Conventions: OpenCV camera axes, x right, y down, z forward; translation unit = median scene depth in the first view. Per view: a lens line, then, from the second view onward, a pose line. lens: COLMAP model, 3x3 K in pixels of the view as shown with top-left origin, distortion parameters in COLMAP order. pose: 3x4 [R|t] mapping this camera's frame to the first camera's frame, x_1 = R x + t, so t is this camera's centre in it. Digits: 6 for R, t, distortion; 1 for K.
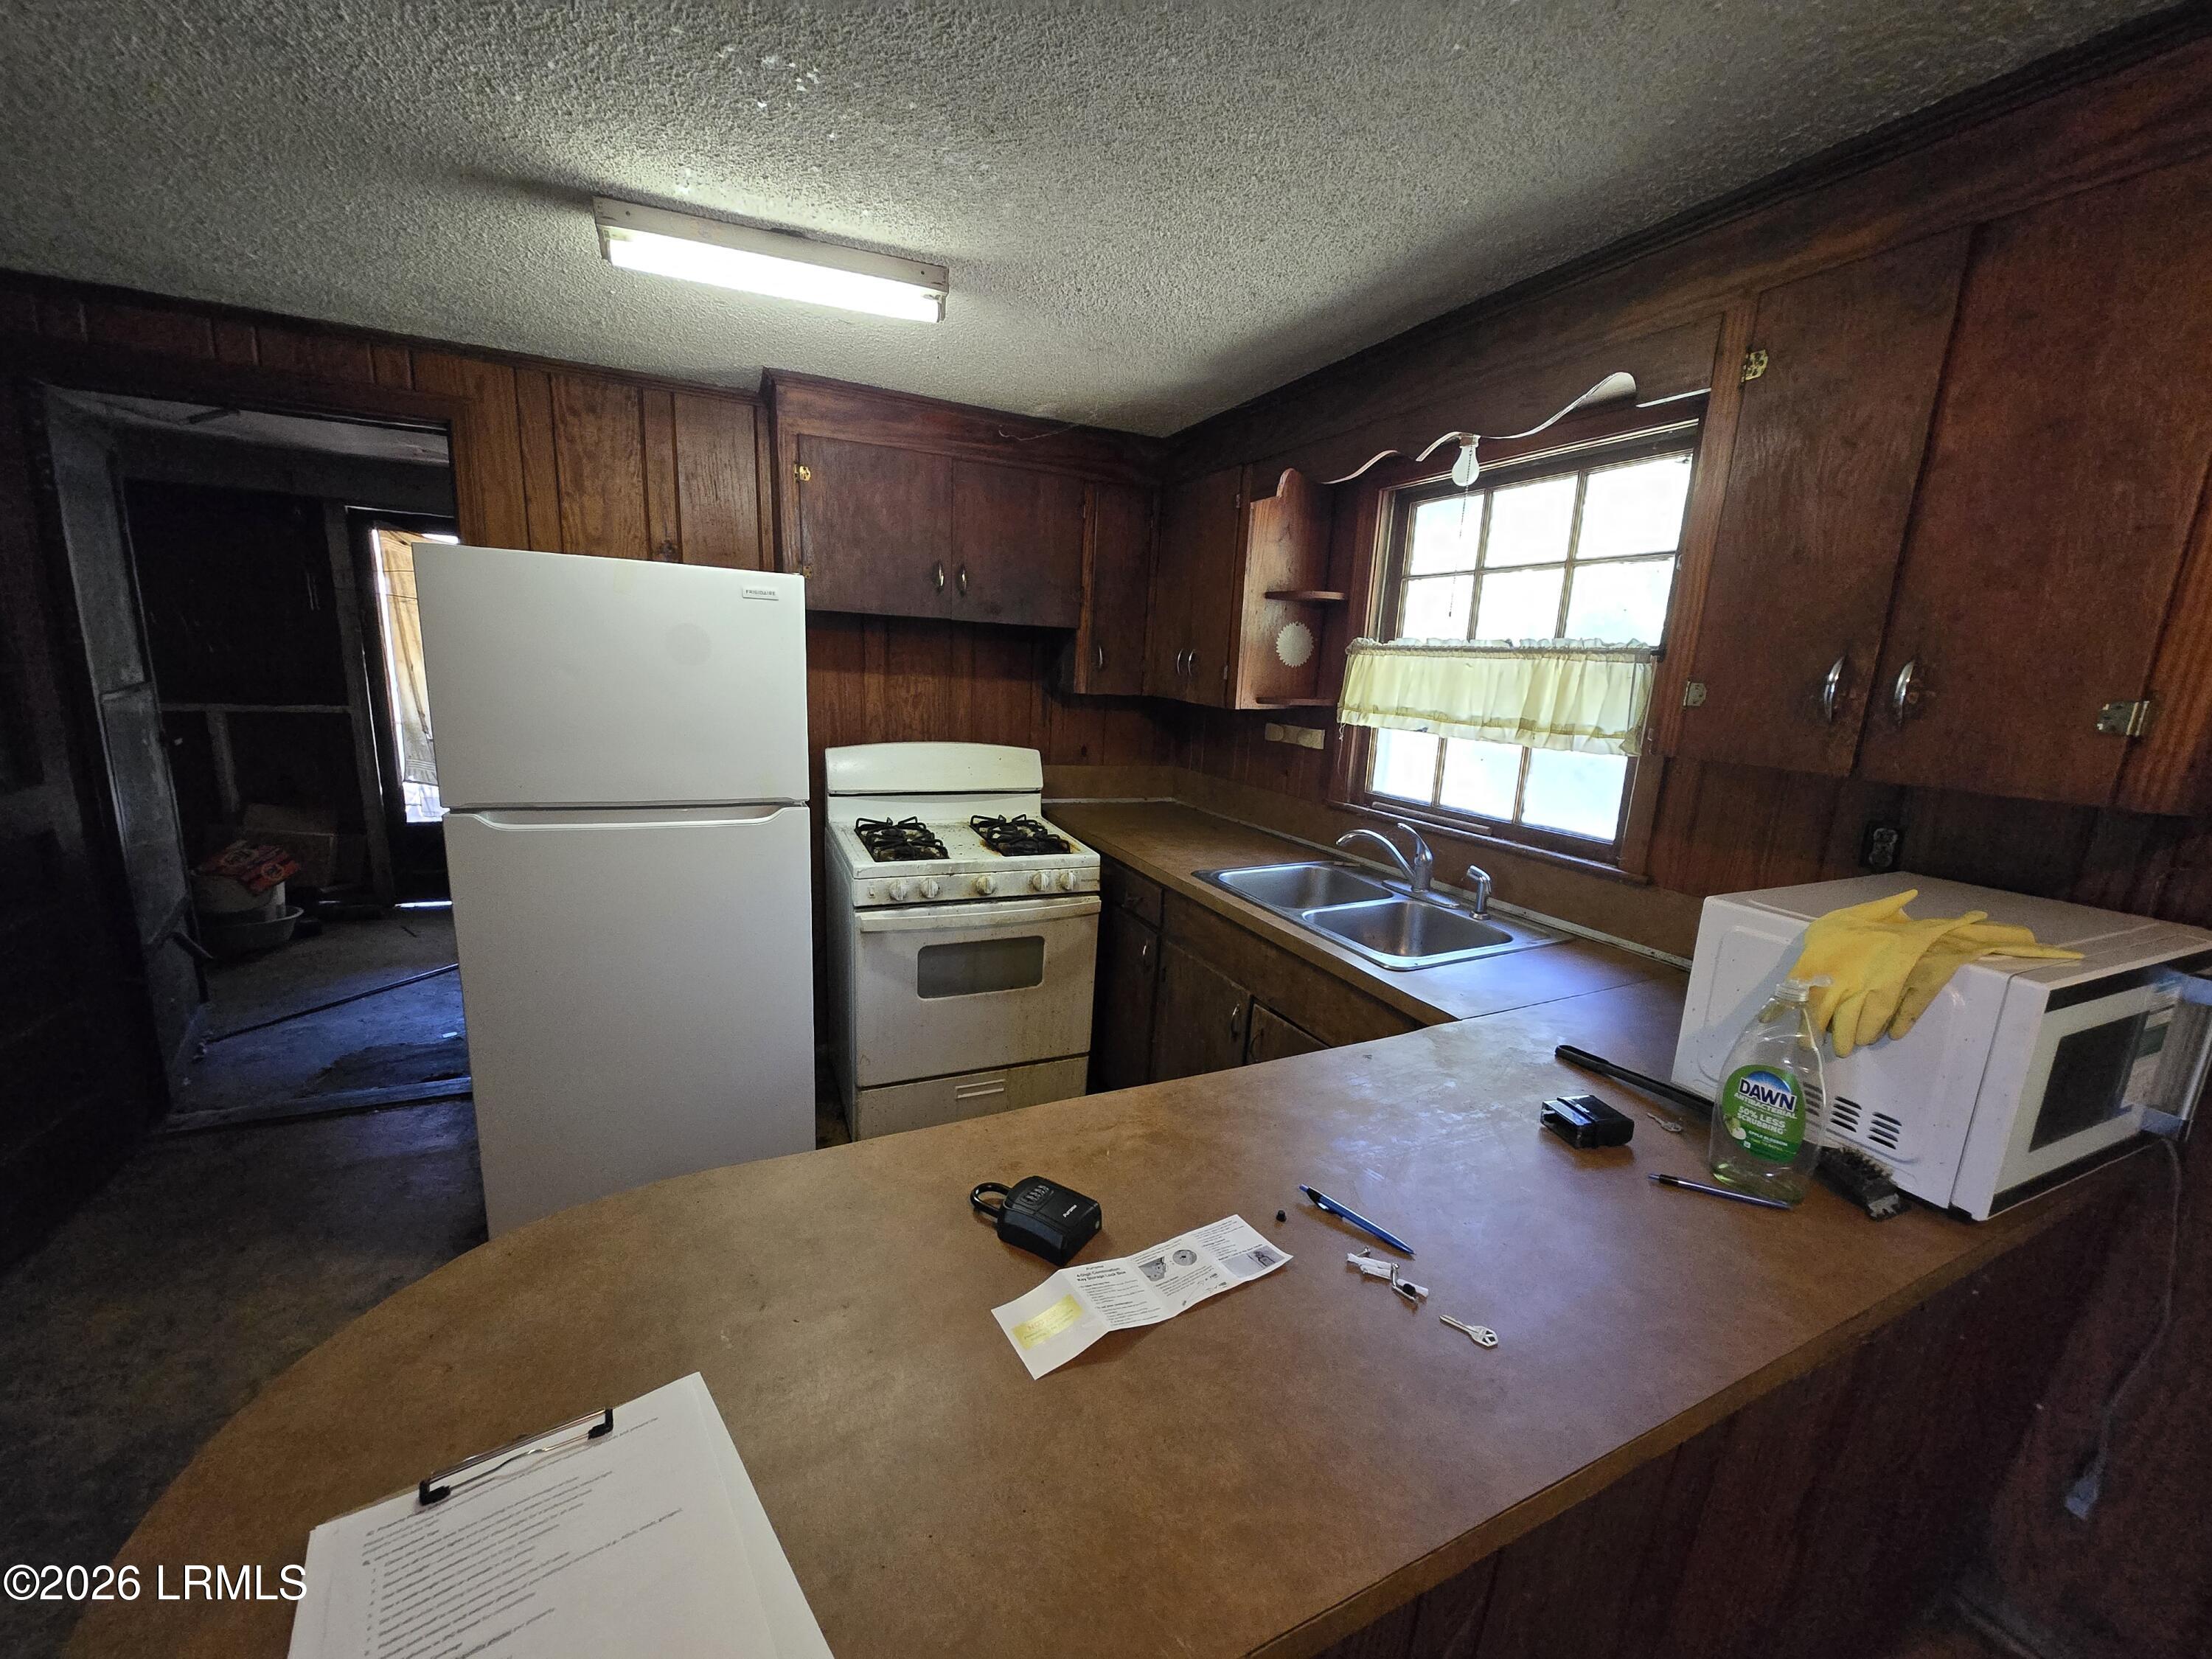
lens RADIAL K [[863.6, 0, 1116.1], [0, 863.6, 851.5], [0, 0, 1]] dist [0.001208, -0.000678]
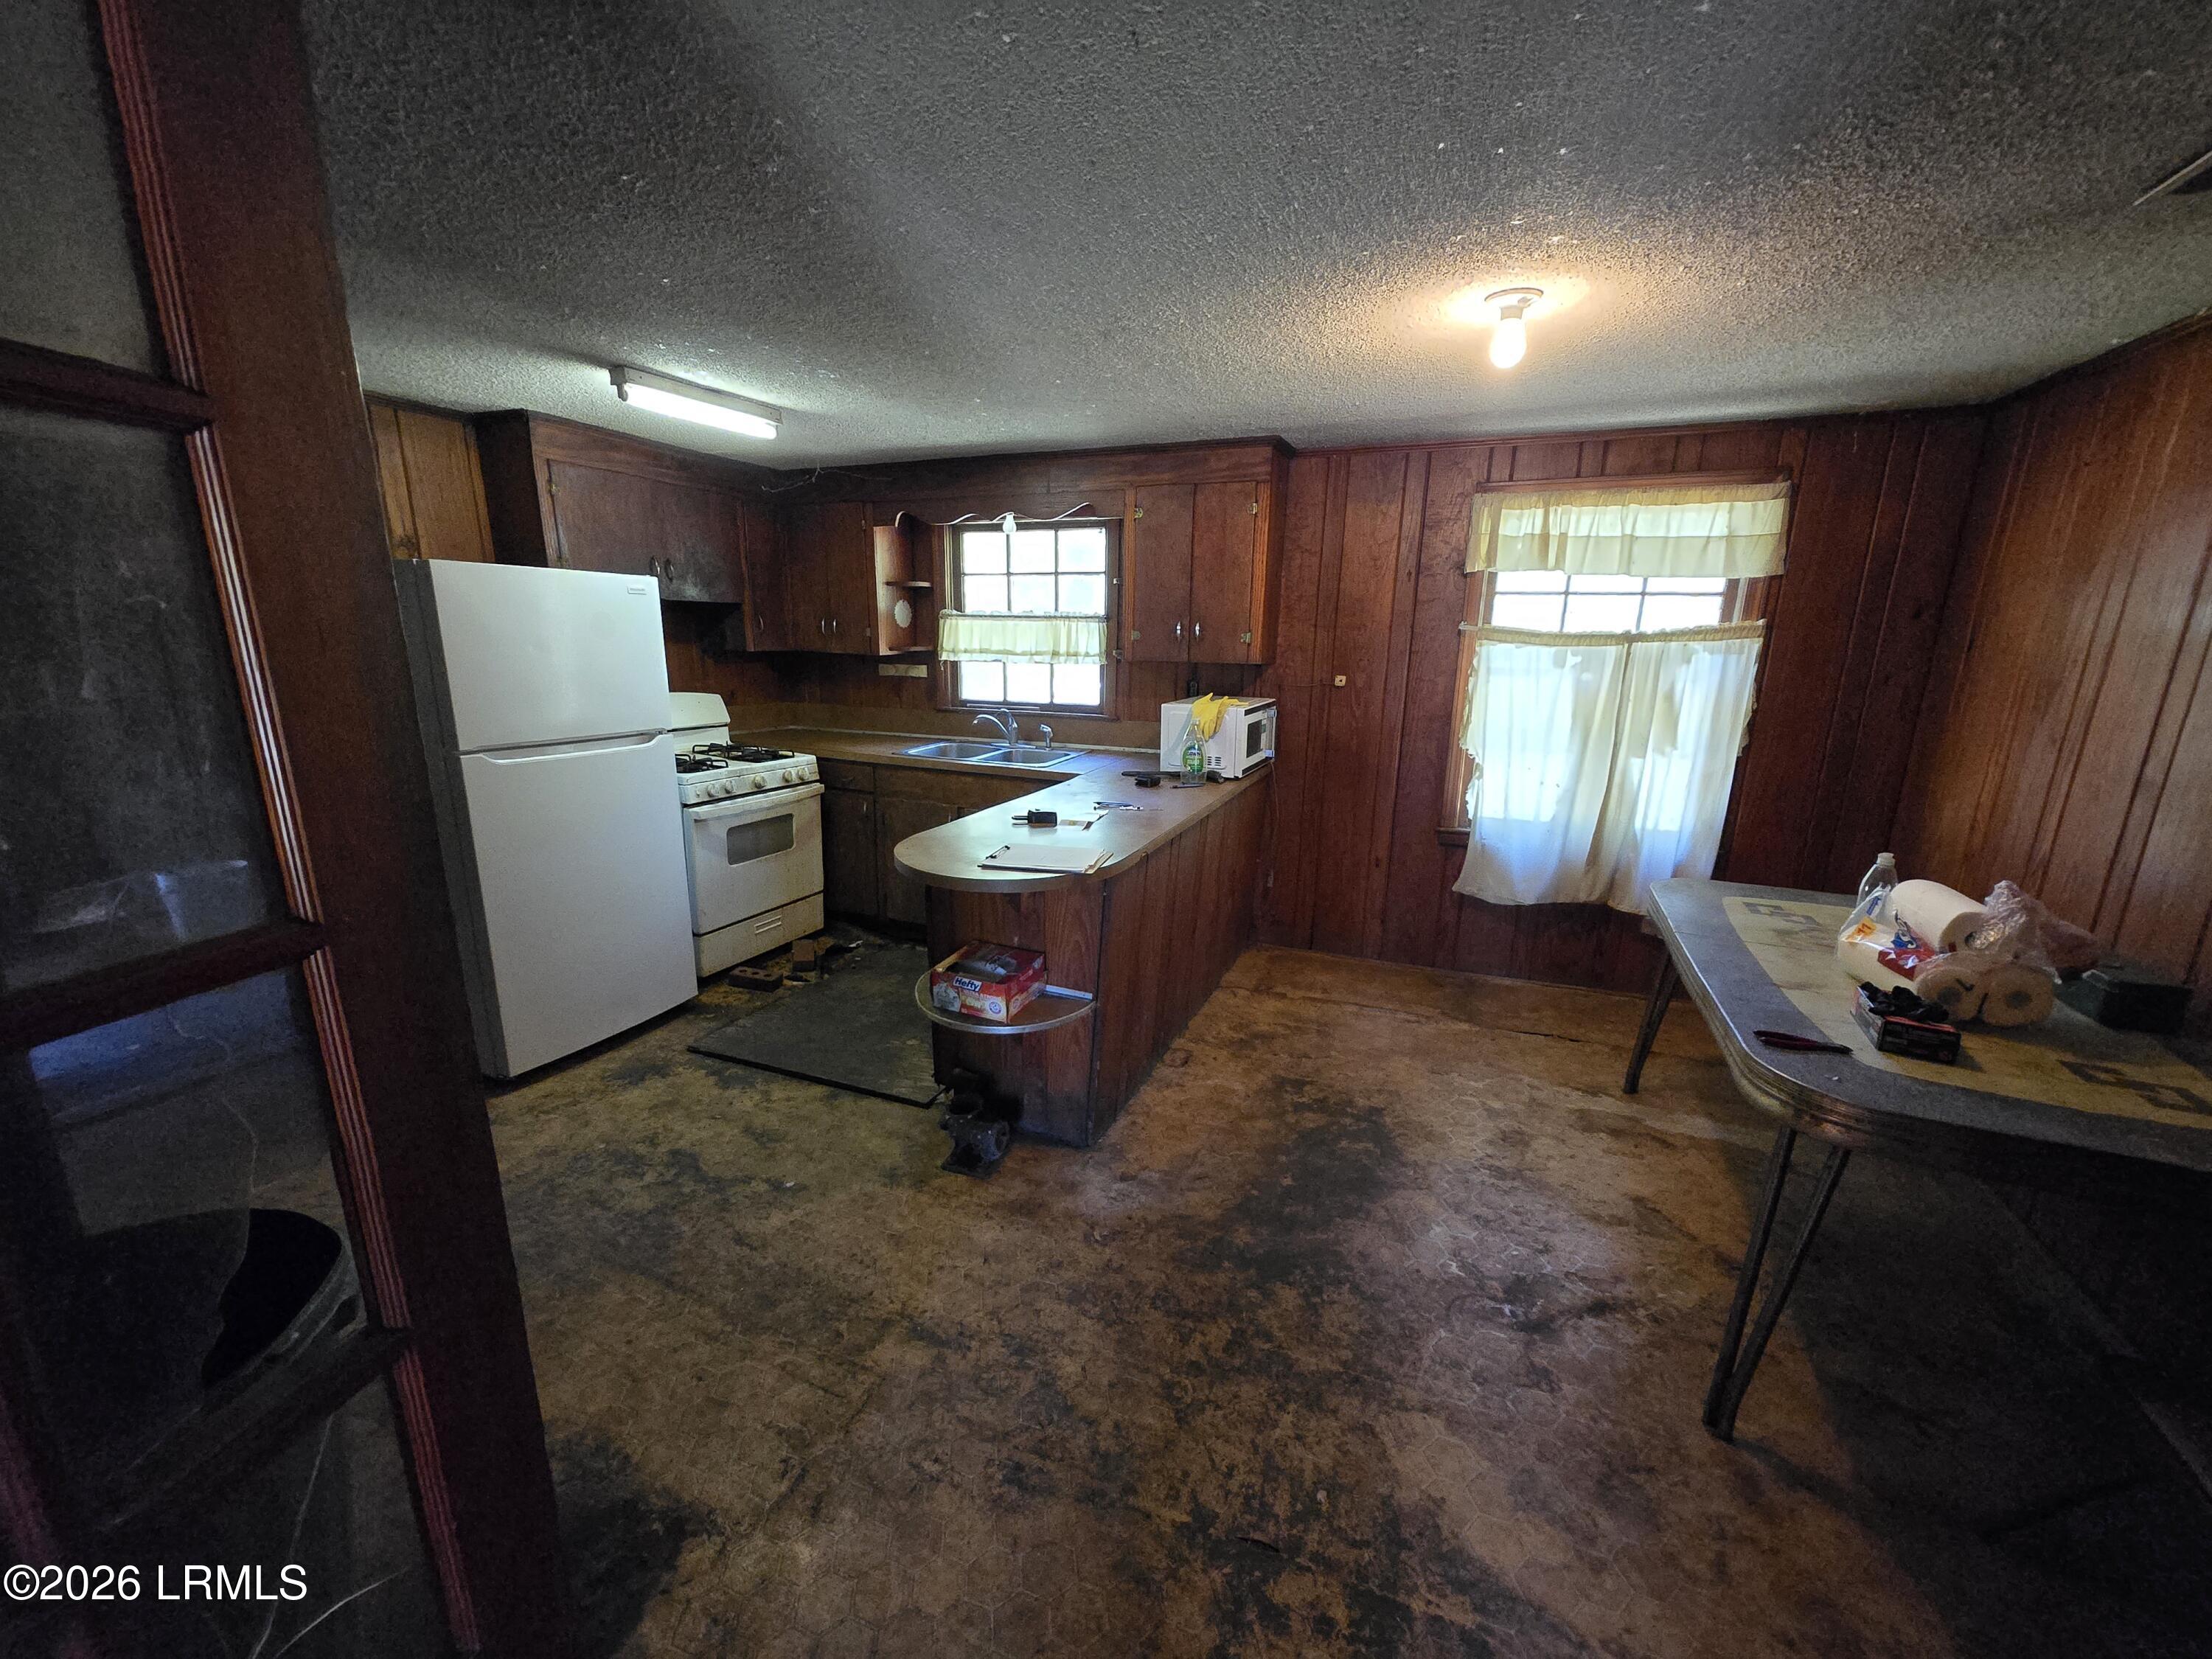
lens RADIAL K [[863.6, 0, 1112.5], [0, 863.6, 863.6], [0, 0, 1]] dist [0.001208, -0.000678]
pose [[0.747840, -0.203808, 0.631821, -0.678481], [0.160391, 0.978985, 0.125950, 0.088730], [-0.644213, 0.007148, 0.764813, -0.547645]]
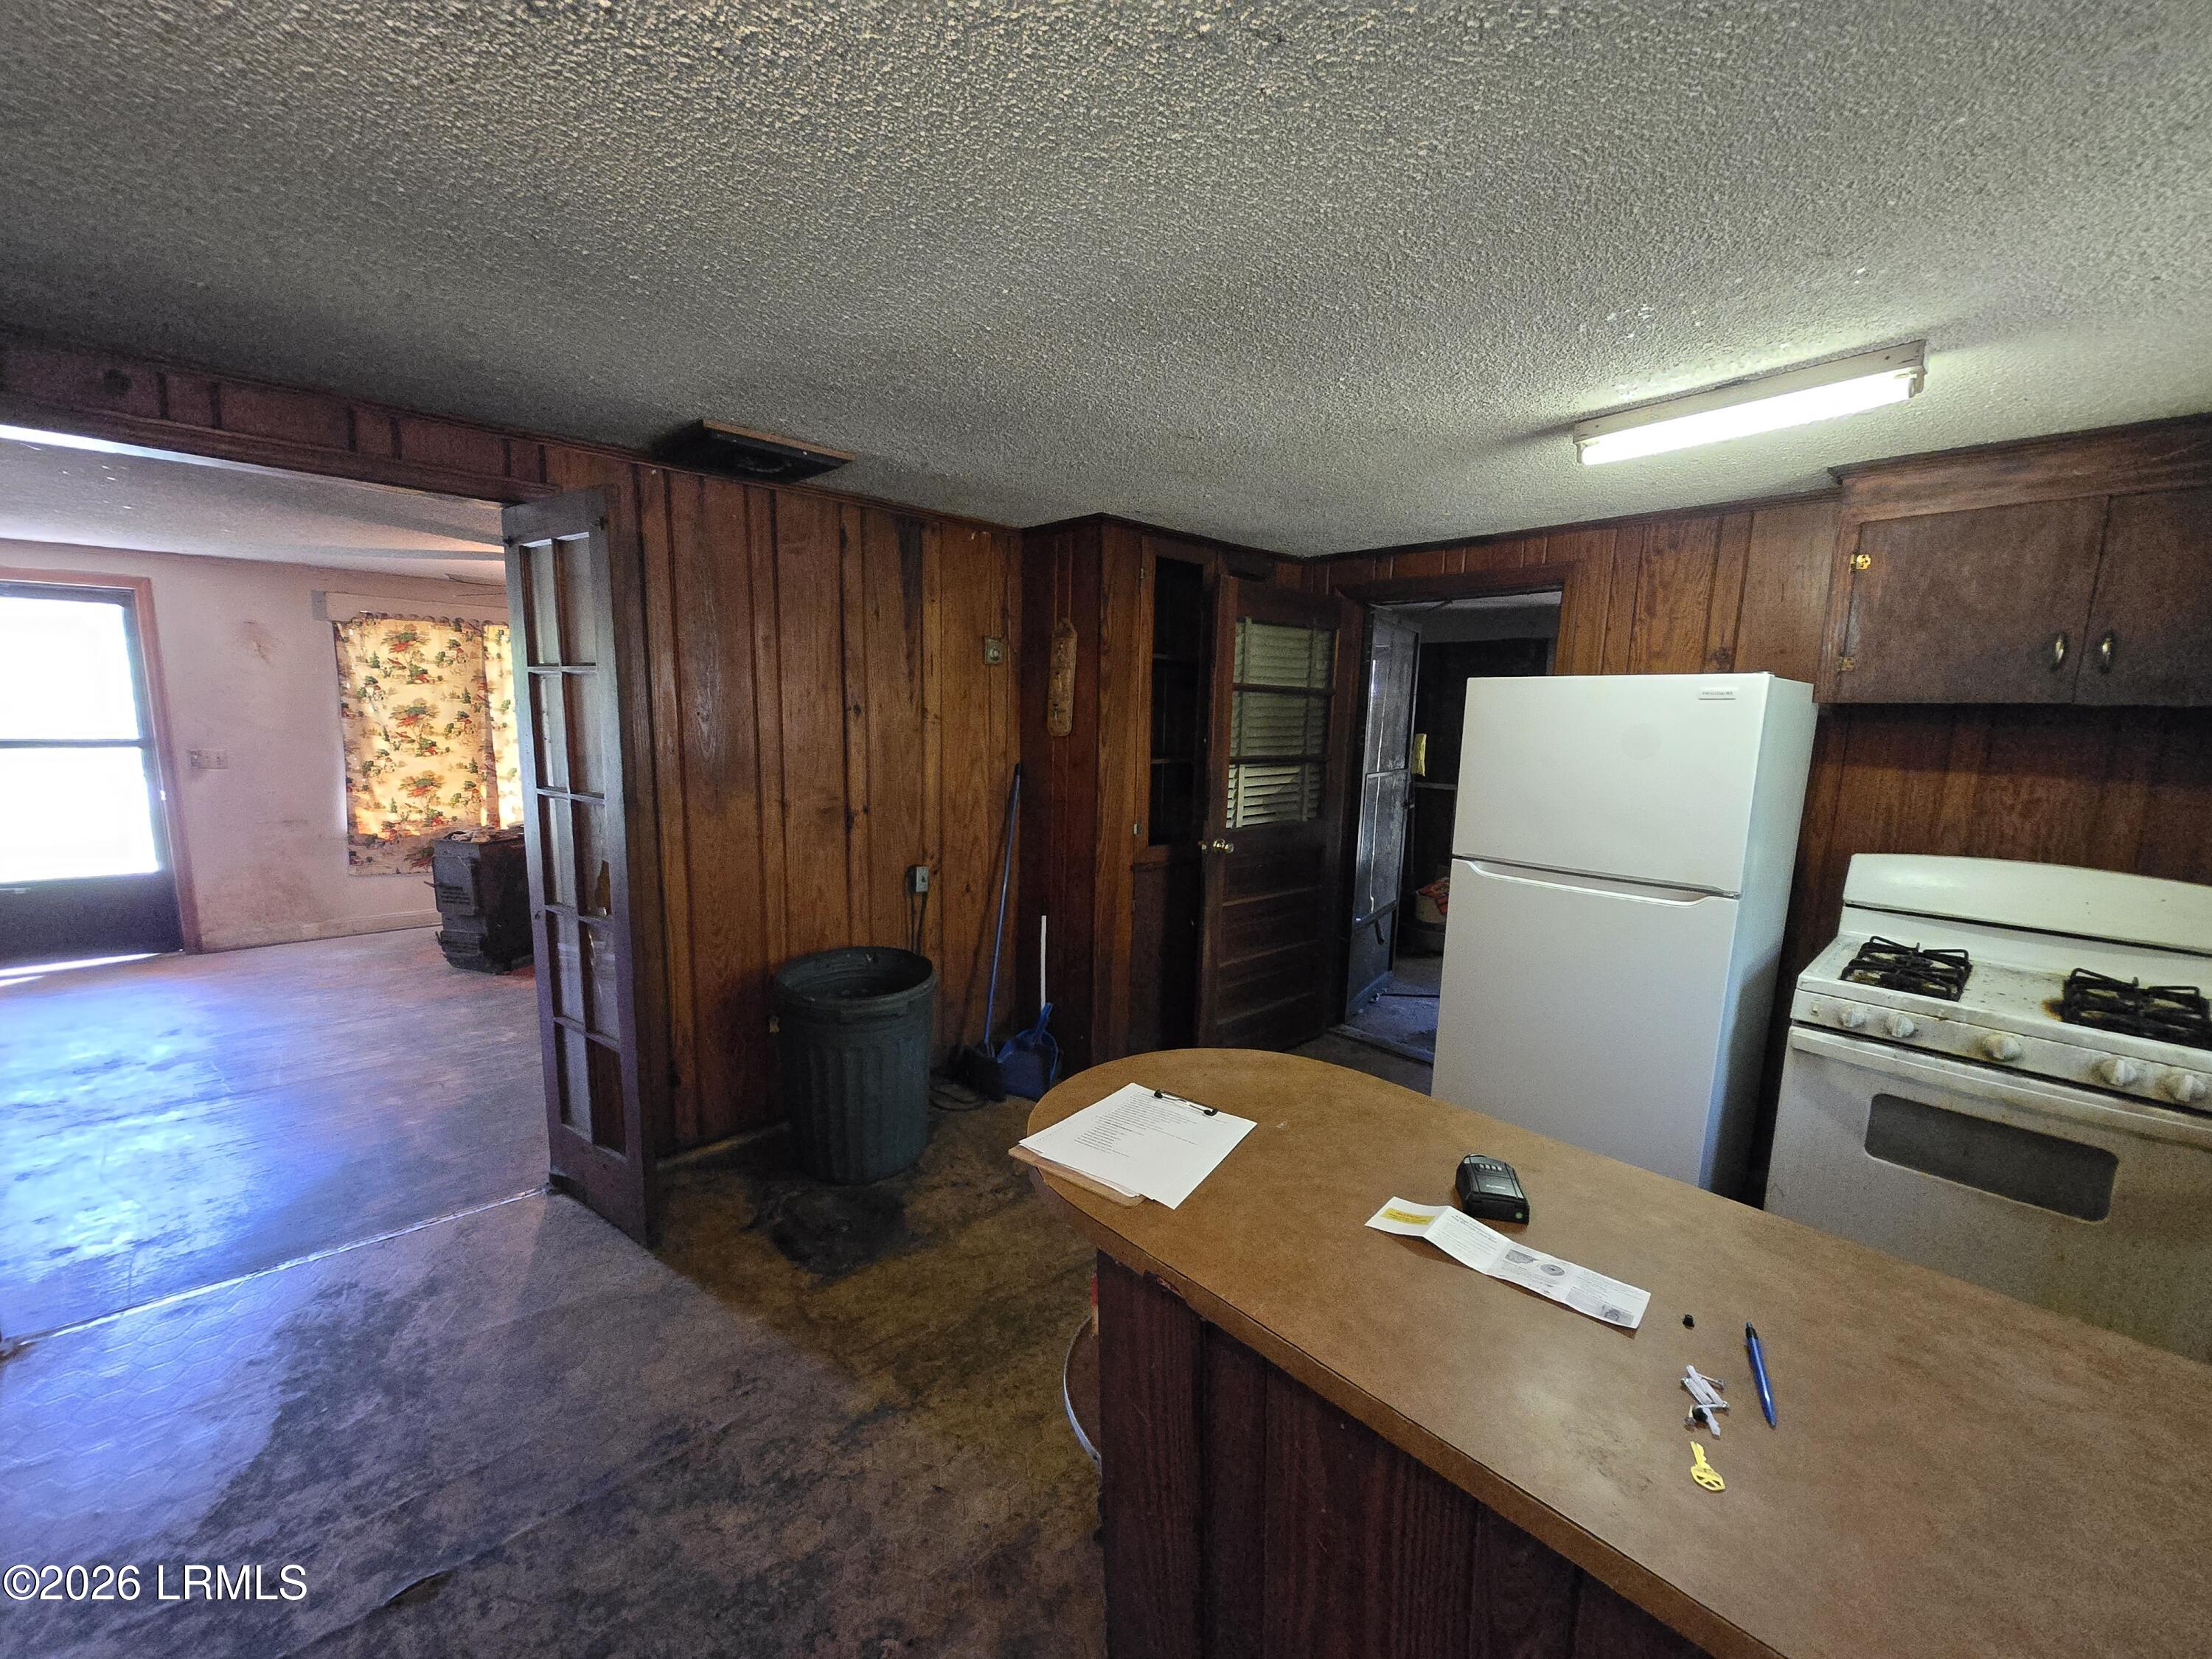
lens RADIAL K [[863.6, 0, 1109.2], [0, 863.6, 849.8], [0, 0, 1]] dist [0.001208, -0.000678]
pose [[0.295970, 0.104587, -0.949454, 0.324051], [-0.211411, 0.976509, 0.041664, 0.003309], [0.931508, 0.188393, 0.311128, 0.001758]]
